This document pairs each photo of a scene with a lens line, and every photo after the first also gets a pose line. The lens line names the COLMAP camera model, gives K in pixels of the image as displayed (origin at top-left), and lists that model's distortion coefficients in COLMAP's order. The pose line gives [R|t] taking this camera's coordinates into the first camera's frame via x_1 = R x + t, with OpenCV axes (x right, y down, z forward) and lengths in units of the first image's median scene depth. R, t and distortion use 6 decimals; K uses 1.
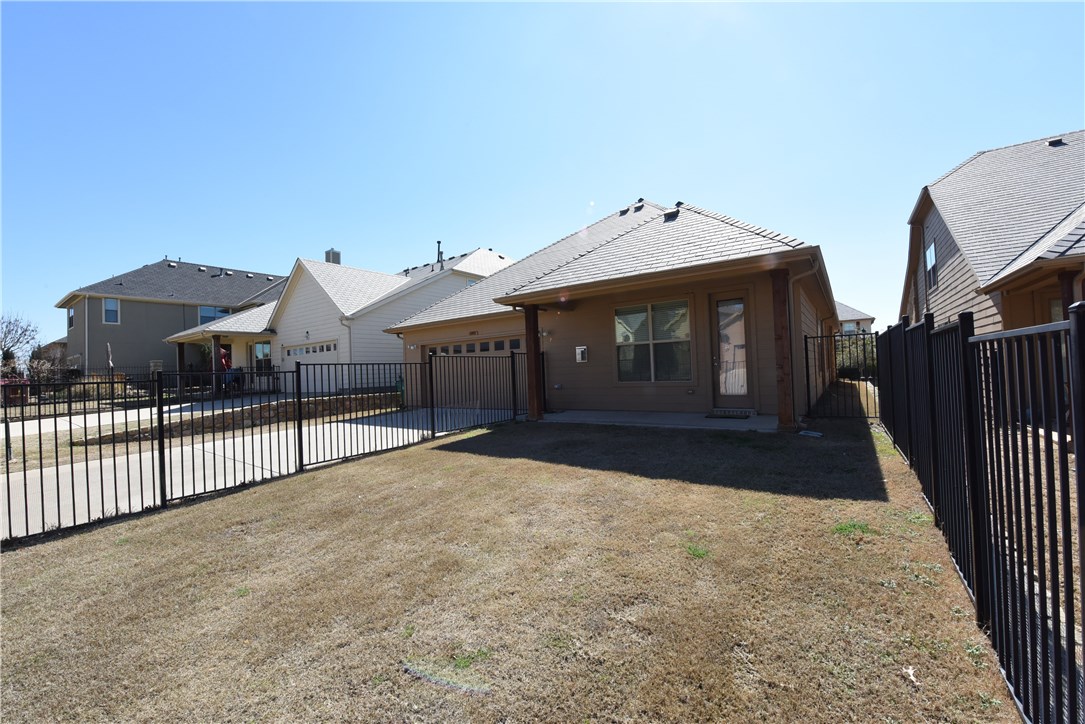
lens RADIAL K [[435.2, 0, 542.5], [0, 435.2, 362.0], [0, 0, 1]] dist [-0.010650, -0.004012]
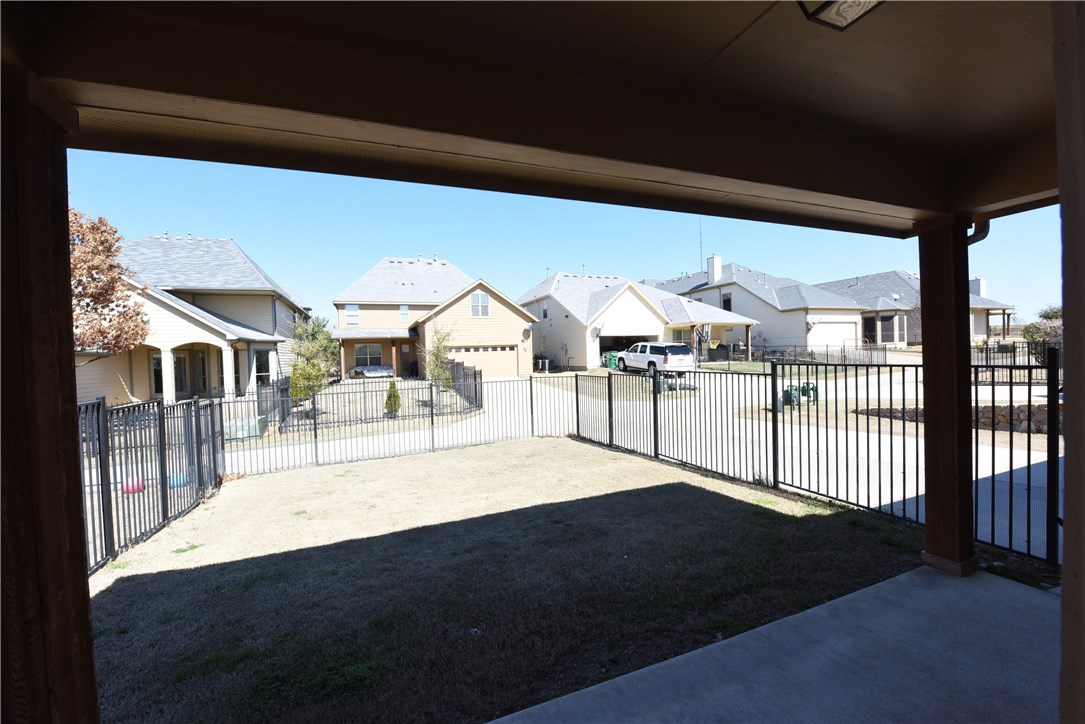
lens RADIAL K [[435.2, 0, 542.5], [0, 435.2, 362.0], [0, 0, 1]] dist [-0.010650, -0.004012]
pose [[-0.535138, 0.067691, -0.842048, 0.478669], [0.069908, 0.996914, 0.035713, -0.063289], [0.841867, -0.039754, -0.538219, 1.063382]]
